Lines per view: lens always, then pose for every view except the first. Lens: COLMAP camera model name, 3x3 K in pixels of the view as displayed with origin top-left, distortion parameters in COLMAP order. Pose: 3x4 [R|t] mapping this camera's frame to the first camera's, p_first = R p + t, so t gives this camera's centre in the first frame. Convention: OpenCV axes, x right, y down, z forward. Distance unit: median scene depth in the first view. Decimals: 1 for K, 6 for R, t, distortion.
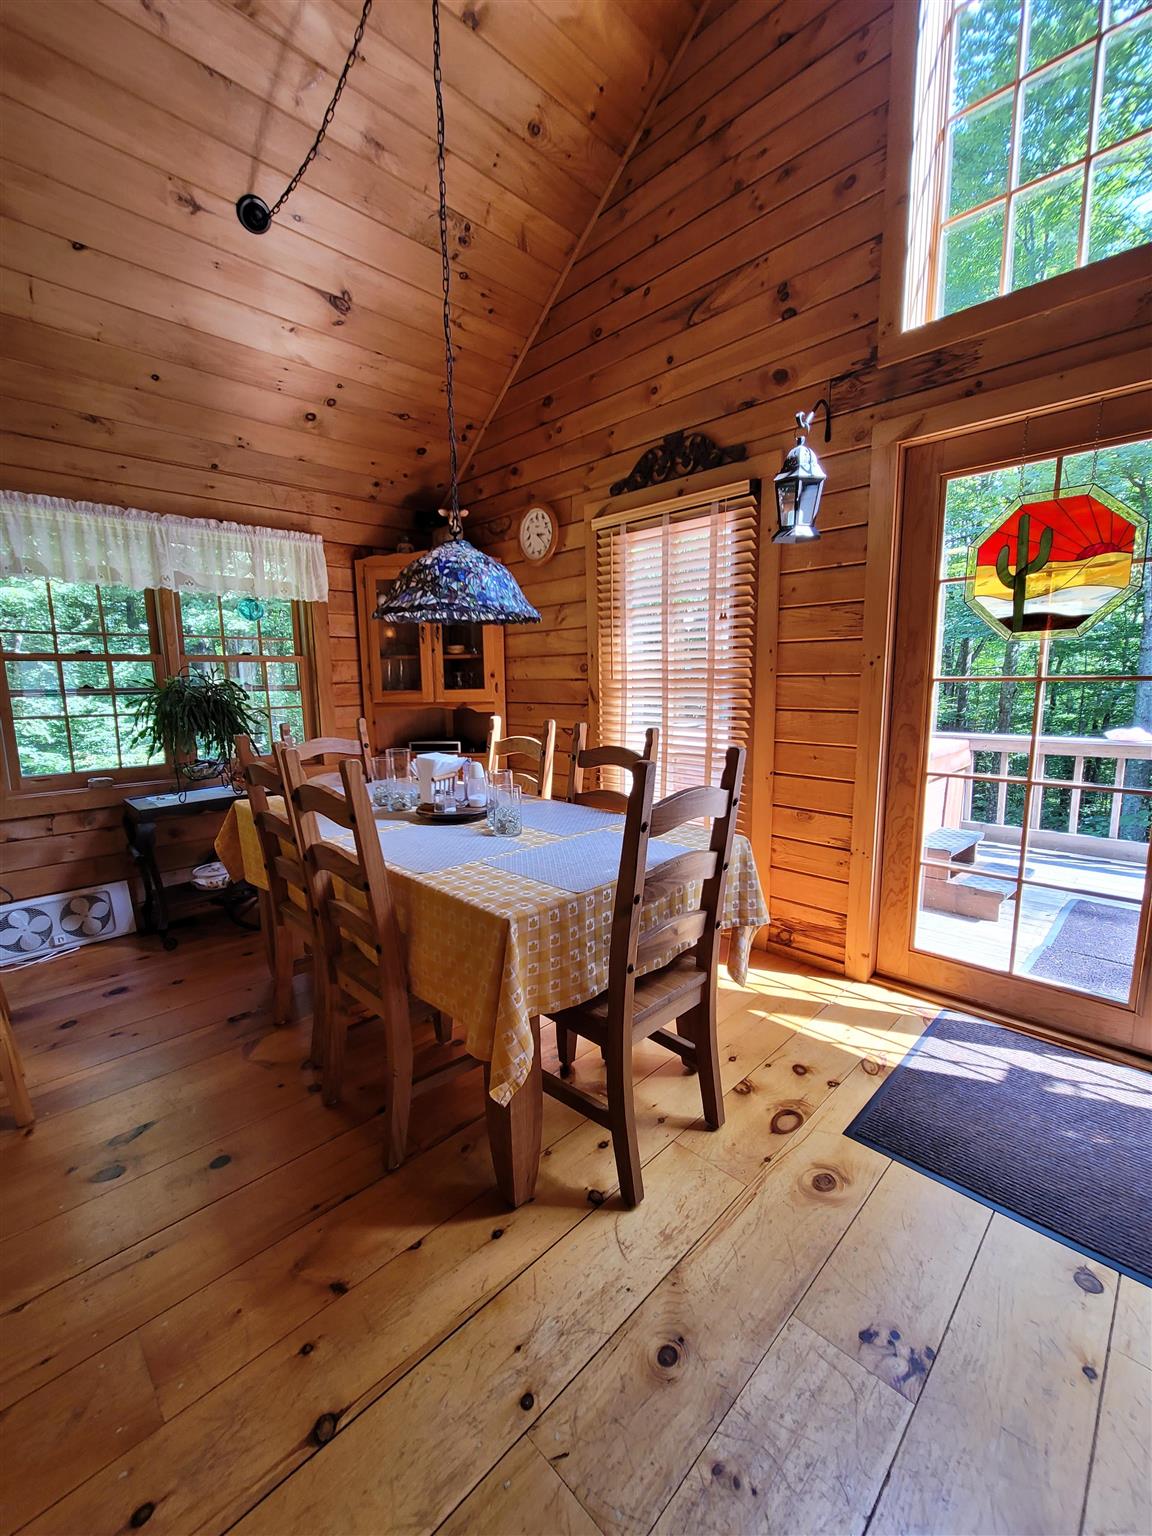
lens RADIAL K [[624.5, 0, 571.3], [0, 624.5, 773.2], [0, 0, 1]] dist [-0.009329, 0.002767]
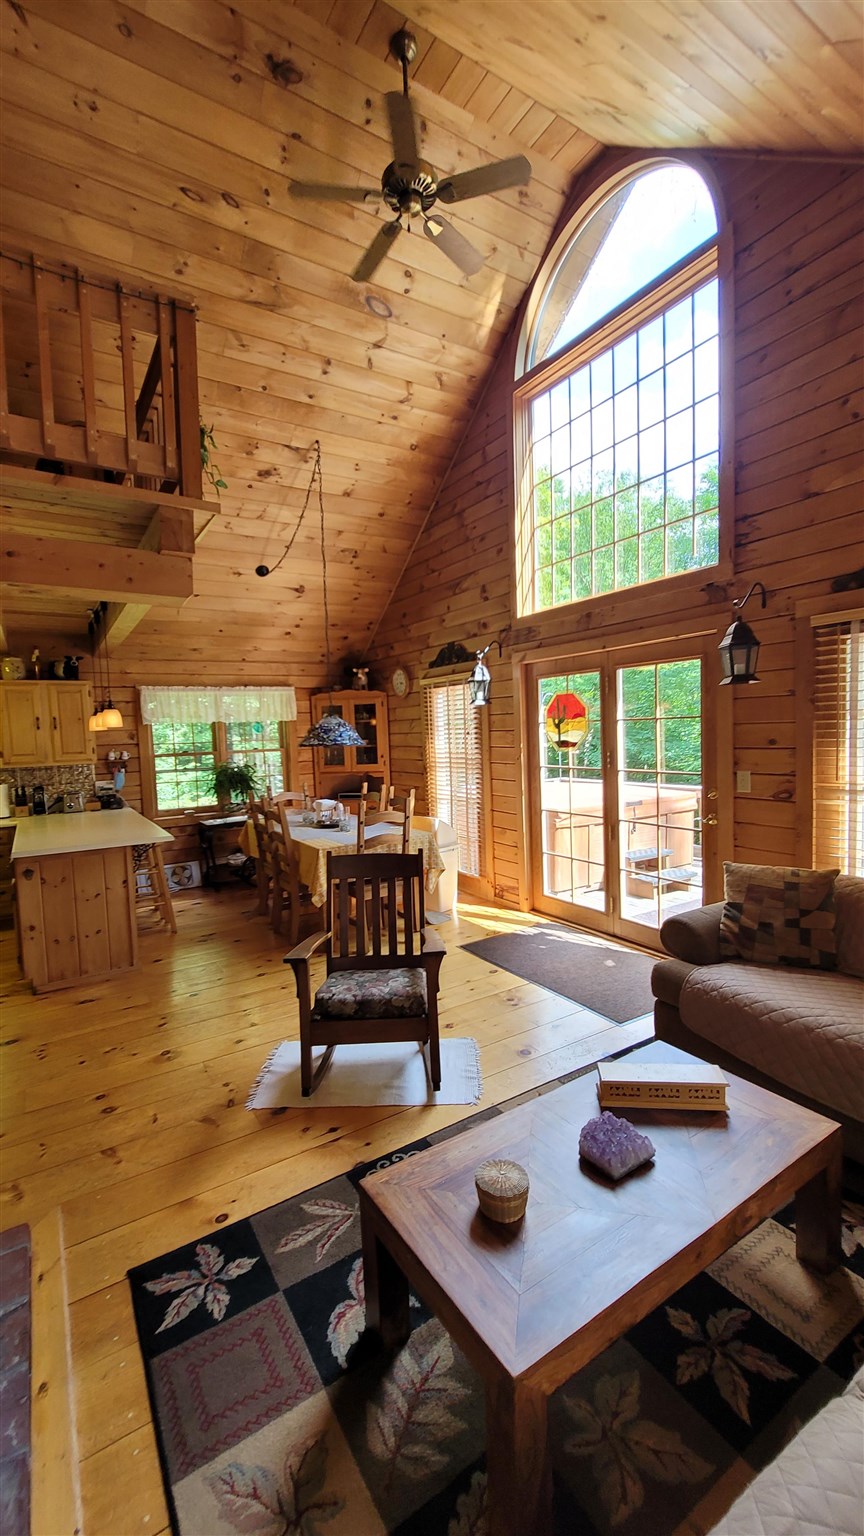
lens RADIAL K [[628.2, 0, 430.5], [0, 628.2, 773.1], [0, 0, 1]] dist [-0.001764, -0.000561]
pose [[0.975970, -0.006241, -0.217817, 0.543455], [-0.010508, 0.997079, -0.075655, 0.034463], [0.217653, 0.076126, 0.973053, -0.974185]]
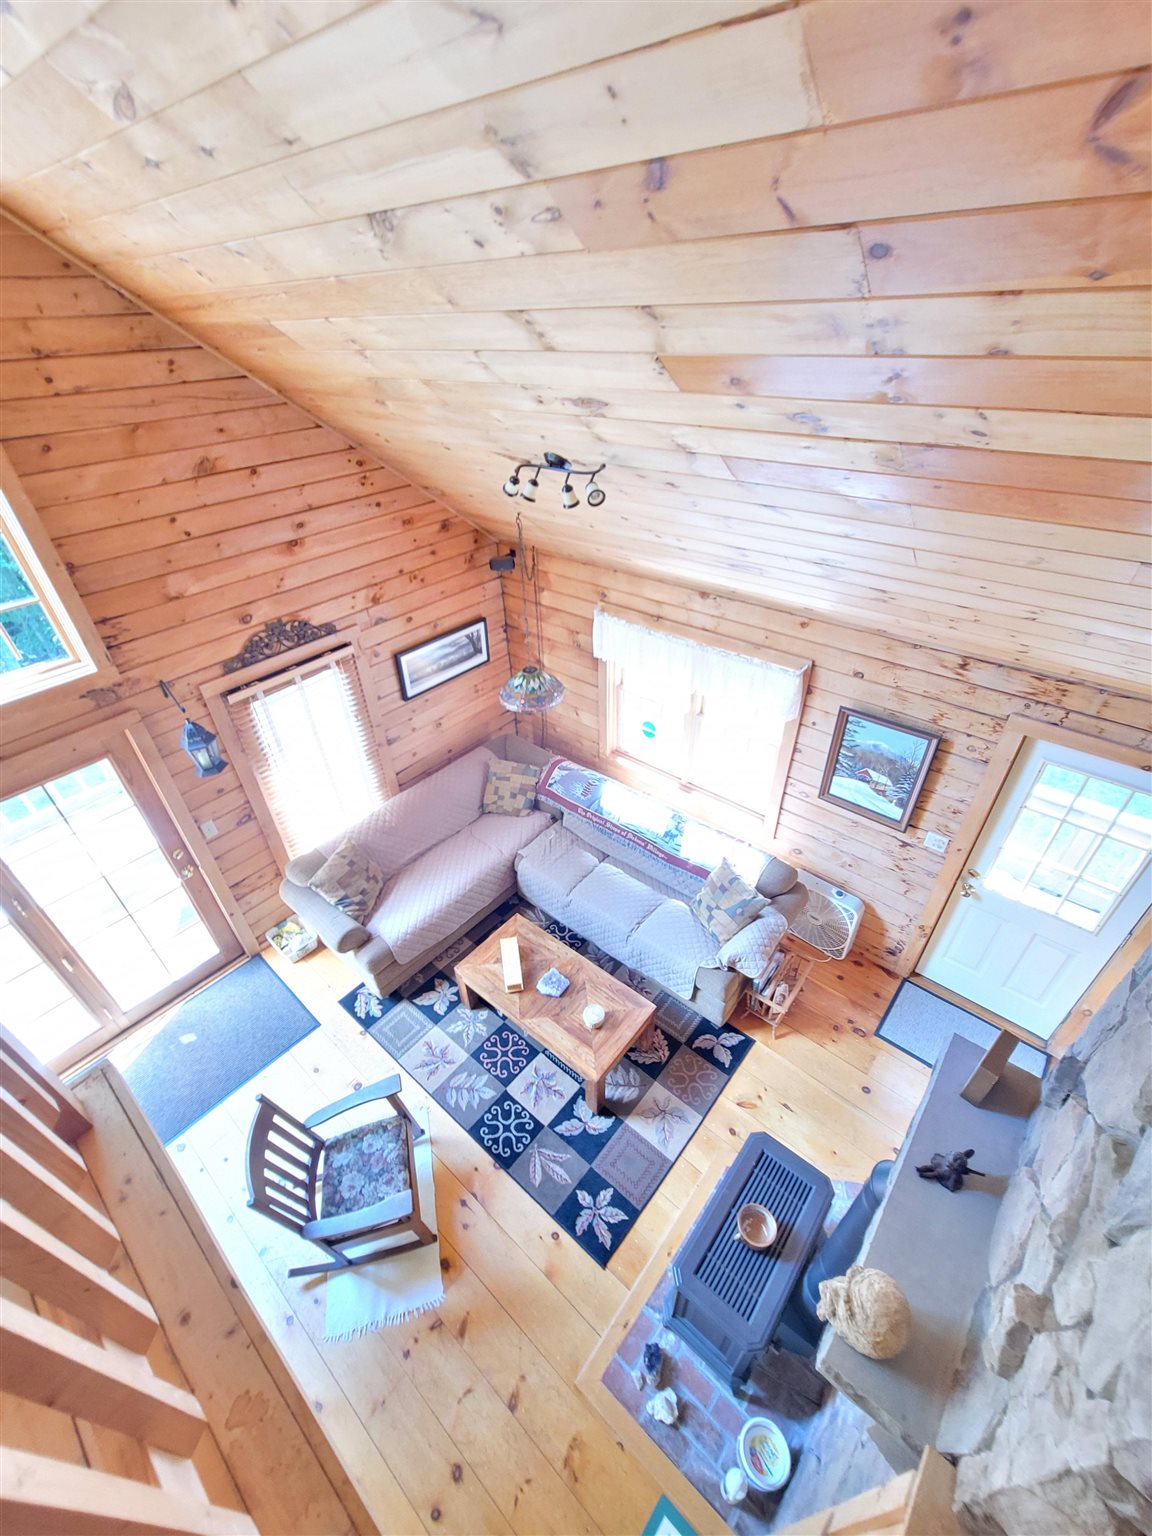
lens RADIAL K [[624.5, 0, 571.3], [0, 624.5, 773.2], [0, 0, 1]] dist [-0.009329, 0.002767]
pose [[-0.075042, -0.583851, 0.808385, -0.267307], [0.183025, 0.788835, 0.586721, -0.838554], [-0.980240, 0.191984, 0.047664, -0.544367]]
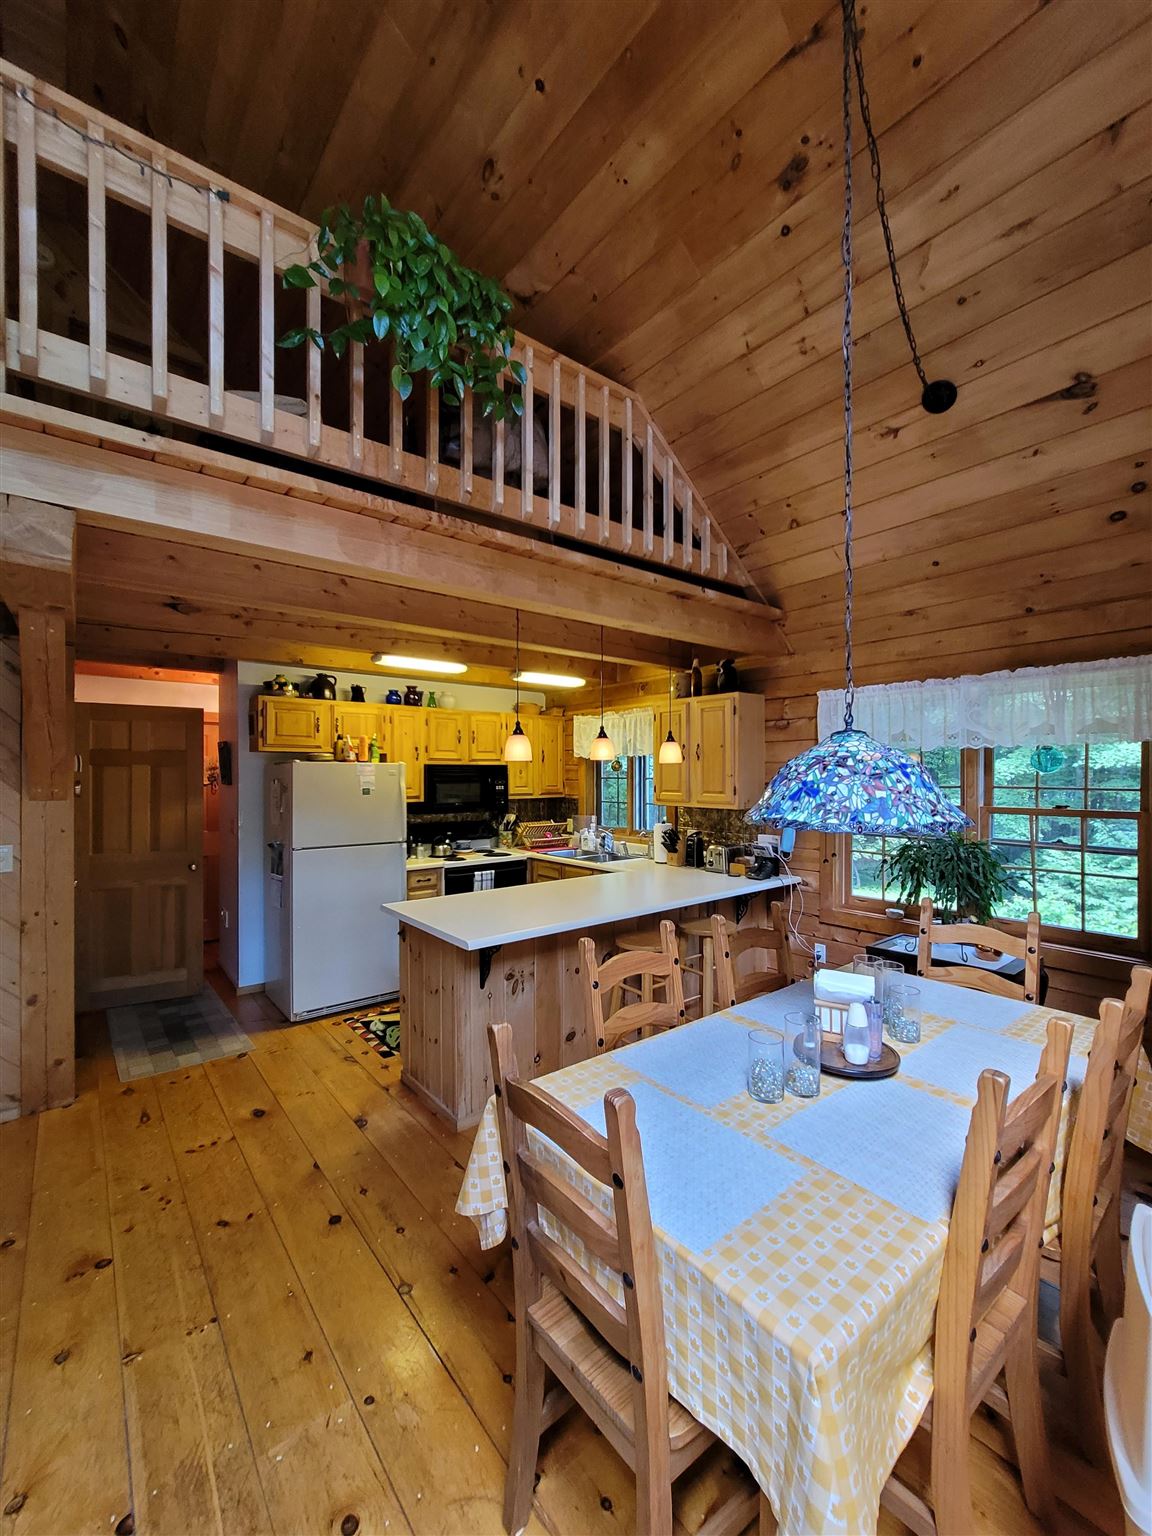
lens RADIAL K [[634.1, 0, 573.1], [0, 634.1, 771.4], [0, 0, 1]] dist [-0.000862, -0.000195]
pose [[-0.105373, 0.015598, -0.994310, 0.505157], [-0.146966, 0.988653, 0.031084, -0.210987], [0.983513, 0.149405, -0.101885, 0.528239]]
